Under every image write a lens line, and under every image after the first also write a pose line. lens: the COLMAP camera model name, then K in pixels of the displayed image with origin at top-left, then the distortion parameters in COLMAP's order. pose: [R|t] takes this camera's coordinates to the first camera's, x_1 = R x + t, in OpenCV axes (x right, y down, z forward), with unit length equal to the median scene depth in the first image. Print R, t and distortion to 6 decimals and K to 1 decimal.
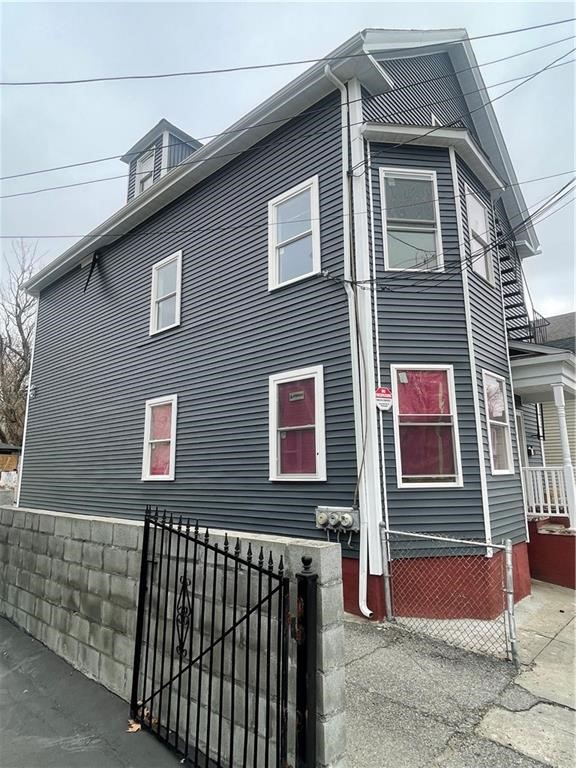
lens RADIAL K [[468.9, 0, 292.3], [0, 468.9, 383.2], [0, 0, 1]] dist [-0.002994, 0.007821]
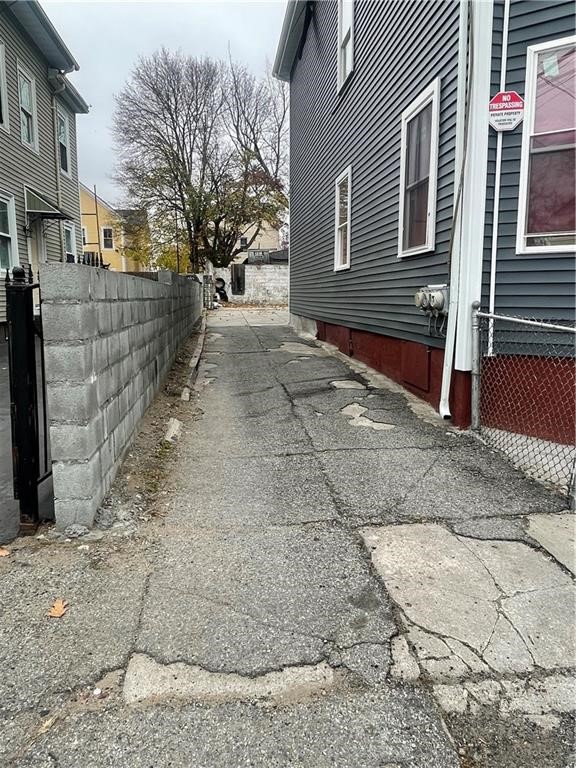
lens RADIAL K [[535.3, 0, 290.5], [0, 535.3, 379.4], [0, 0, 1]] dist [-0.003922, -0.001553]
pose [[0.752418, 0.113433, -0.648845, 0.507249], [0.113035, 0.948211, 0.296847, 0.135192], [0.648915, -0.296695, 0.700629, 0.220375]]
